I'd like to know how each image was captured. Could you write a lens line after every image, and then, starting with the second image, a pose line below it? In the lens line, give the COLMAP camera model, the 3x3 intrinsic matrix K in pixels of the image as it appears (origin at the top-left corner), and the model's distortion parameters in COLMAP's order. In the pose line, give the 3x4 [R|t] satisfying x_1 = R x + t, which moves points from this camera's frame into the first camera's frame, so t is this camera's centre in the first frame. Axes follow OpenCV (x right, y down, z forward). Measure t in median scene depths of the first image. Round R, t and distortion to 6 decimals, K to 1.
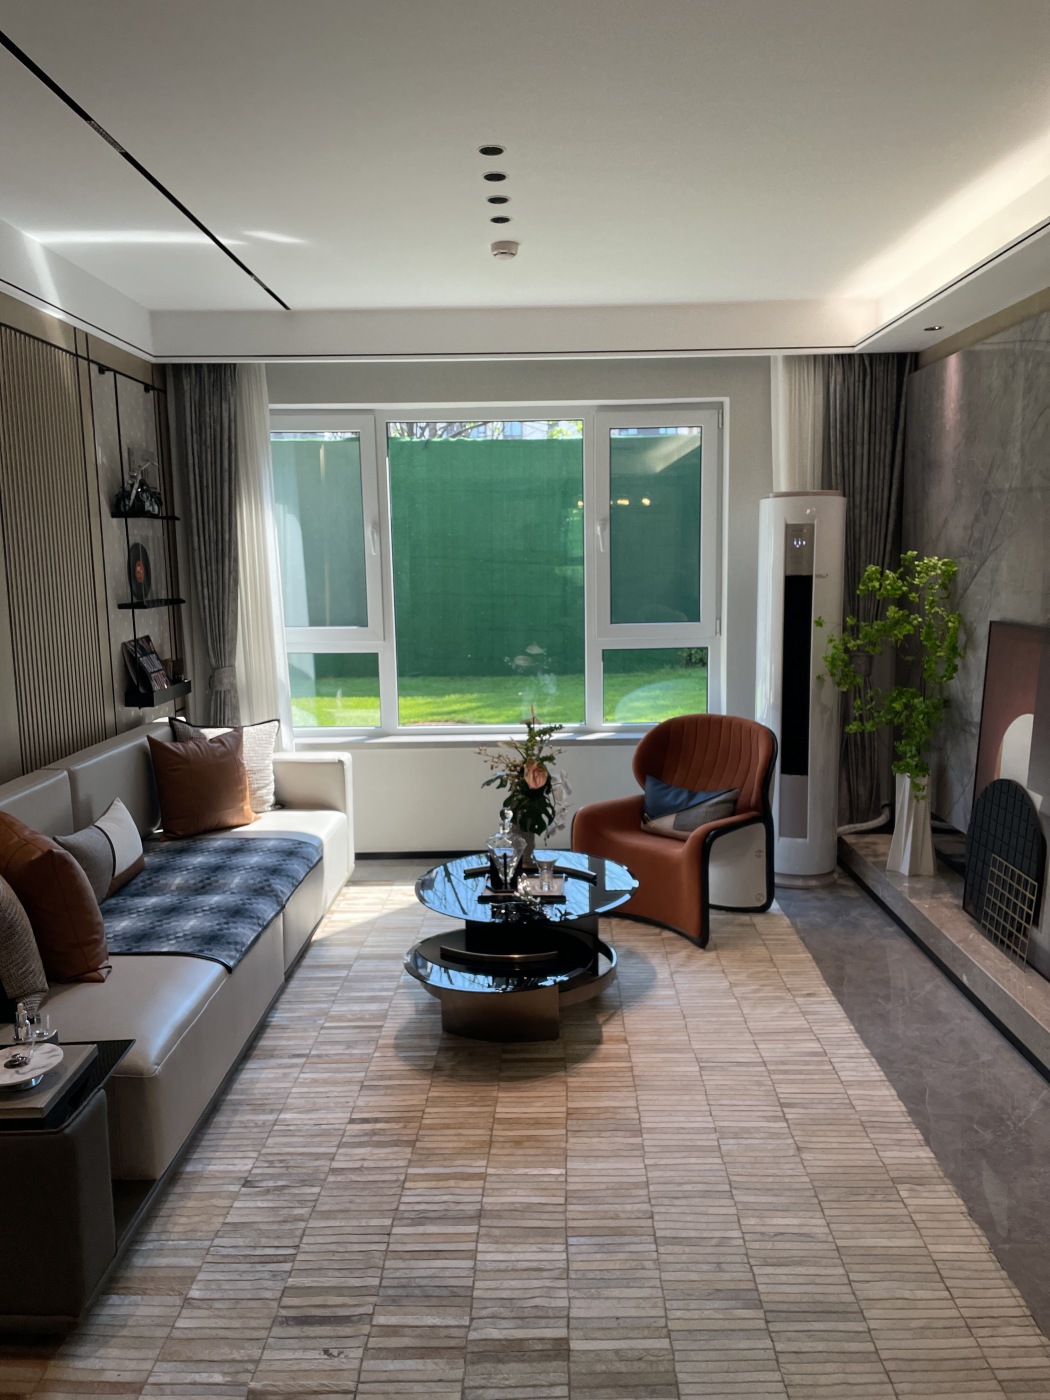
lens RADIAL K [[1063.0, 0, 533.2], [0, 1063.0, 696.9], [0, 0, 1]] dist [0.057476, -0.062496]
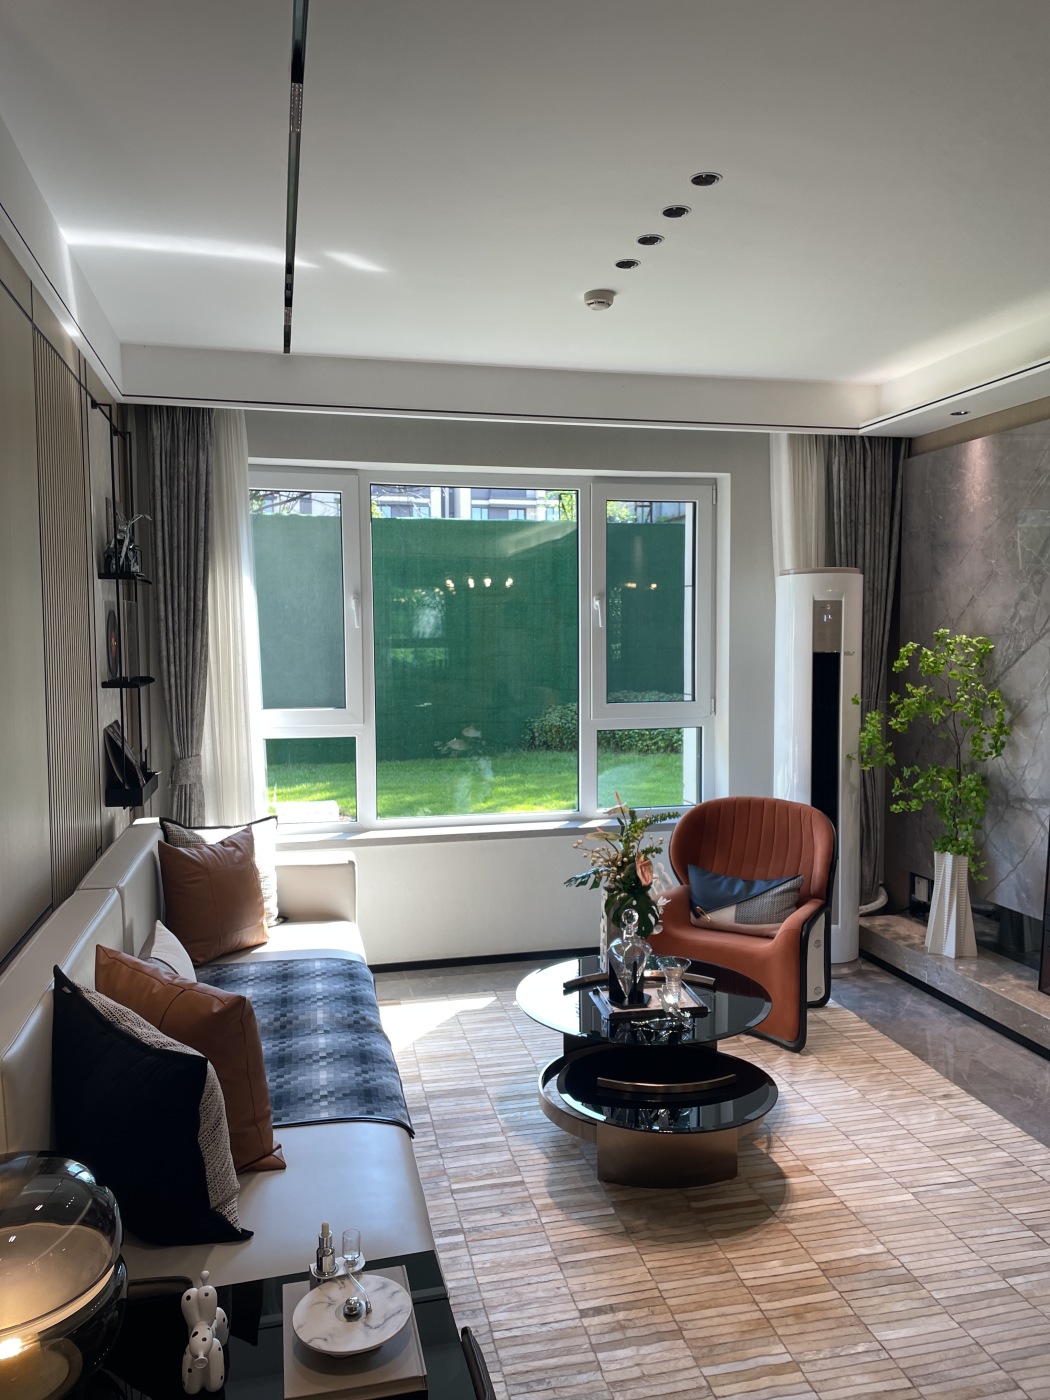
lens RADIAL K [[1063.0, 0, 522.8], [0, 1063.0, 701.1], [0, 0, 1]] dist [0.057476, -0.062496]
pose [[0.972273, -0.004459, 0.233804, -0.265900], [0.022283, 0.997035, -0.073647, -0.003870], [-0.232783, 0.076814, 0.969490, 0.125285]]
